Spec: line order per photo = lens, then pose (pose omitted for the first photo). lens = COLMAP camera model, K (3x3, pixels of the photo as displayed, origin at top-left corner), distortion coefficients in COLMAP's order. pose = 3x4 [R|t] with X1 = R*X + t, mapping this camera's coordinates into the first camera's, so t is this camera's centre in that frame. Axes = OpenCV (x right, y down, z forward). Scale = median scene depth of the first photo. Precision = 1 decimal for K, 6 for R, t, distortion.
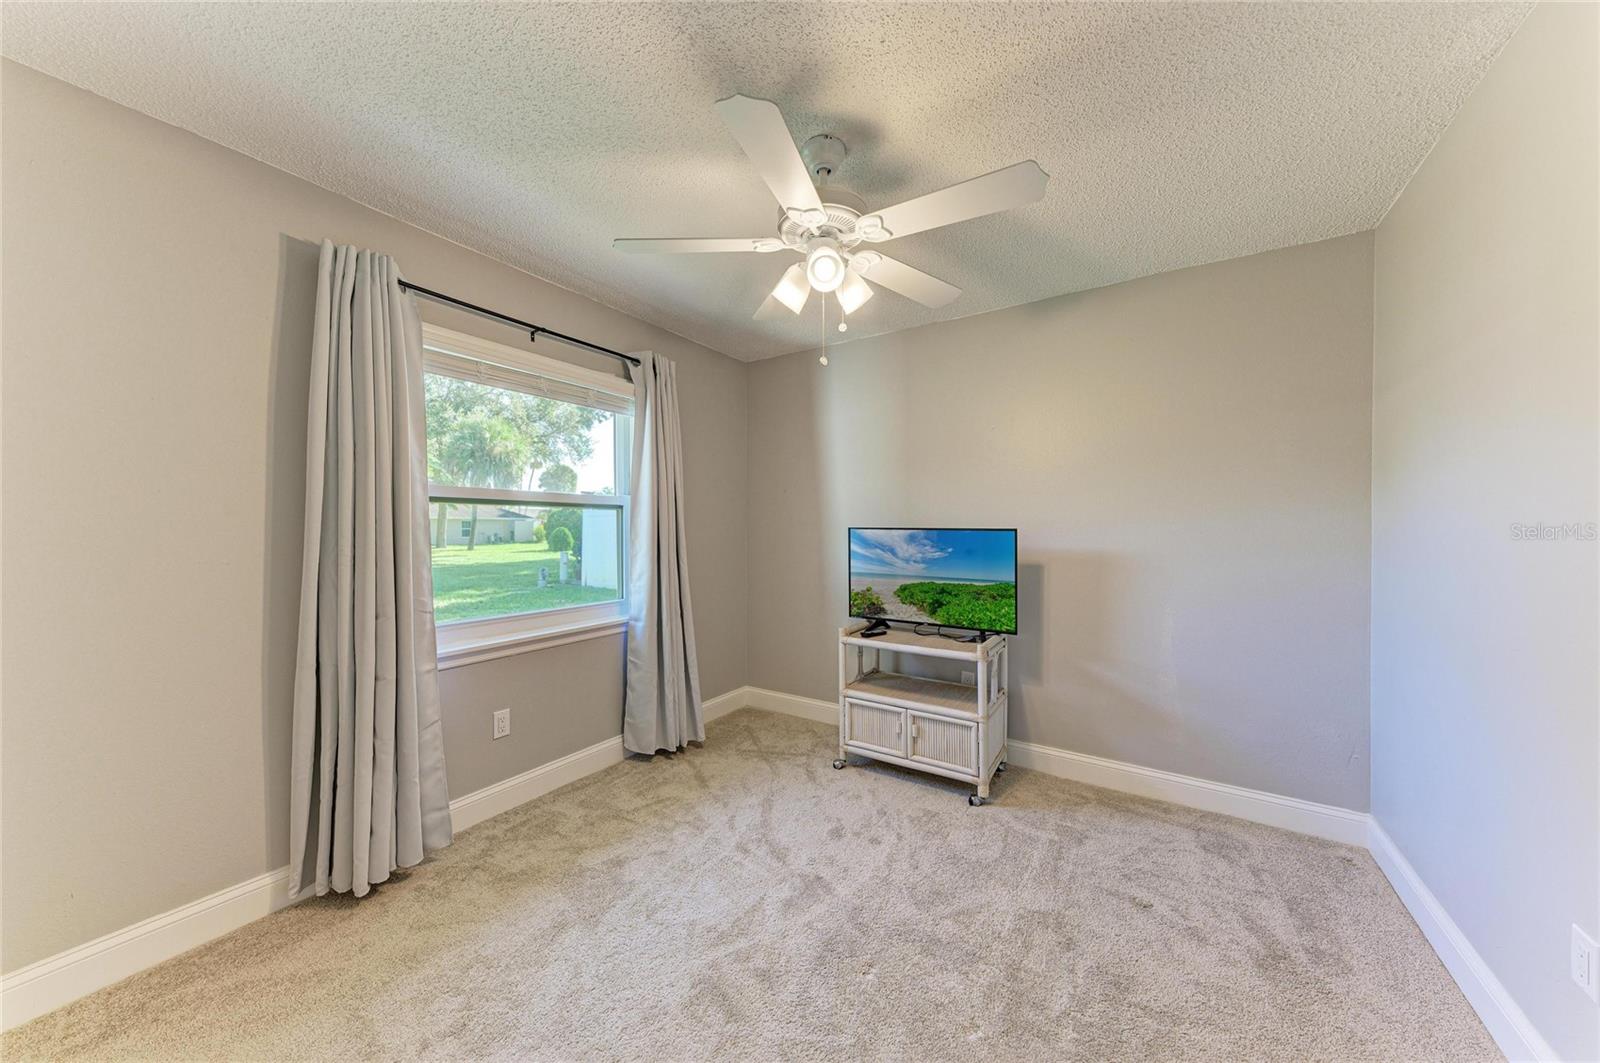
lens RADIAL K [[547.6, 0, 787.5], [0, 547.6, 522.5], [0, 0, 1]] dist [0.007841, -0.000031]
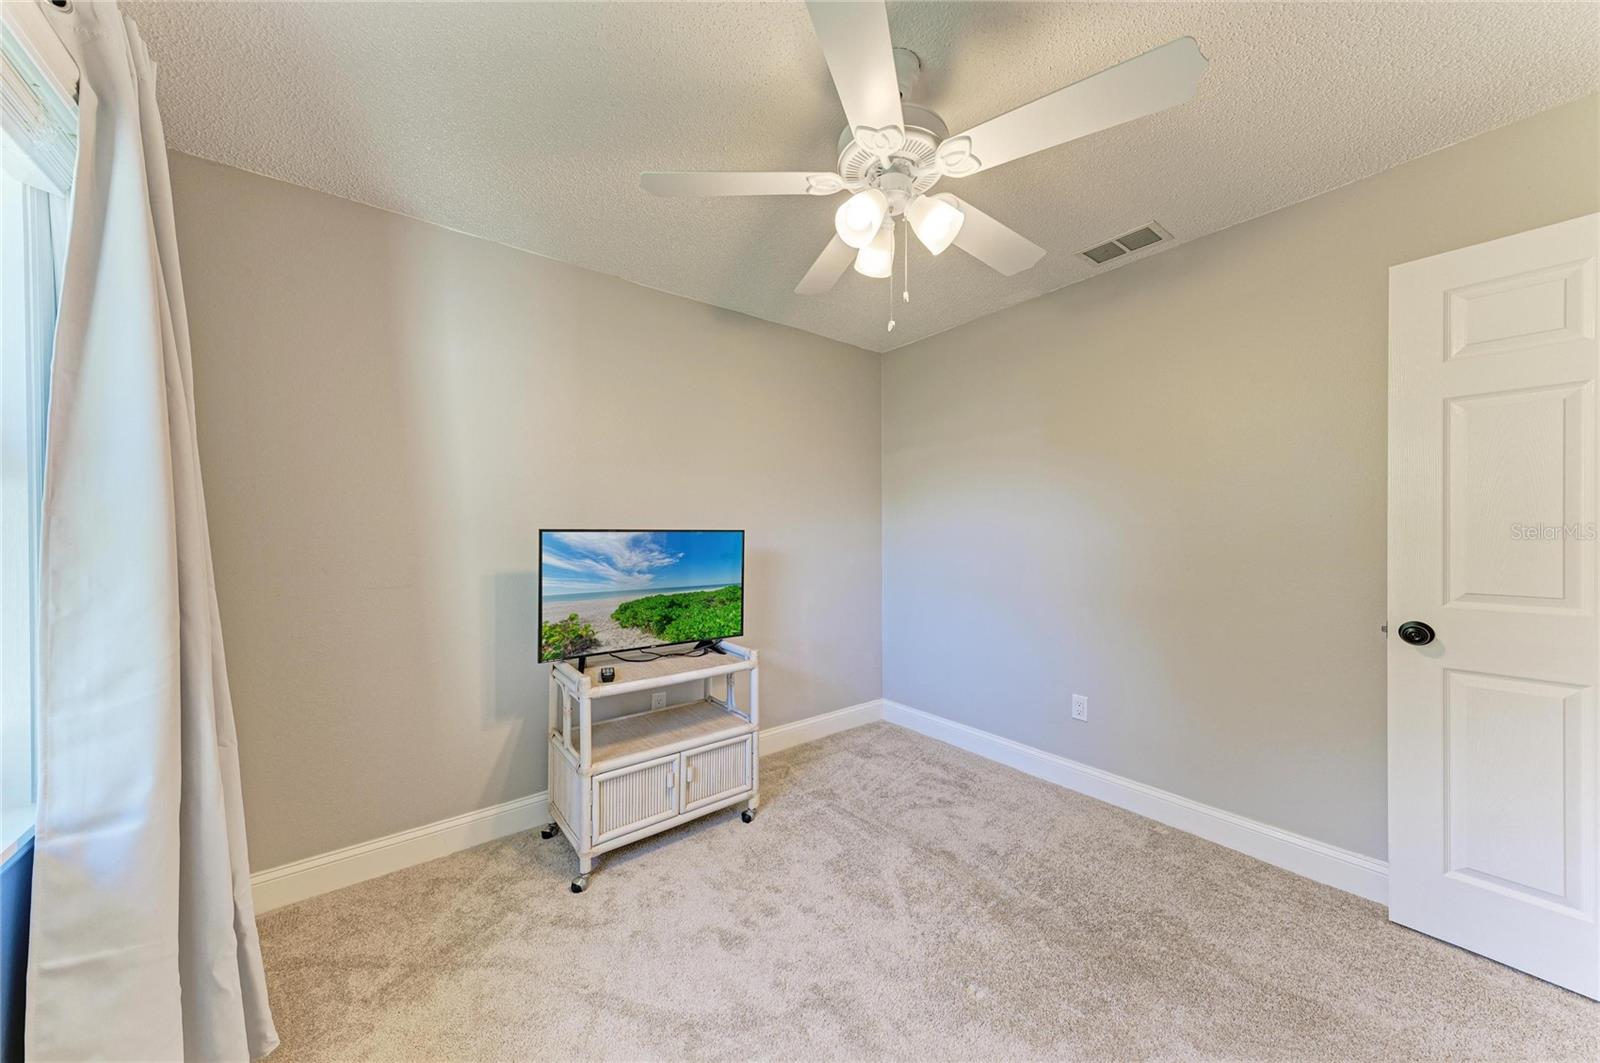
lens RADIAL K [[542.8, 0, 794.1], [0, 542.8, 542.8], [0, 0, 1]] dist [0.014773, 0.000008]
pose [[0.314318, -0.015602, 0.949190, -0.451040], [0.000723, 0.999869, 0.016196, 0.016236], [-0.949318, -0.004405, 0.314287, 0.546189]]
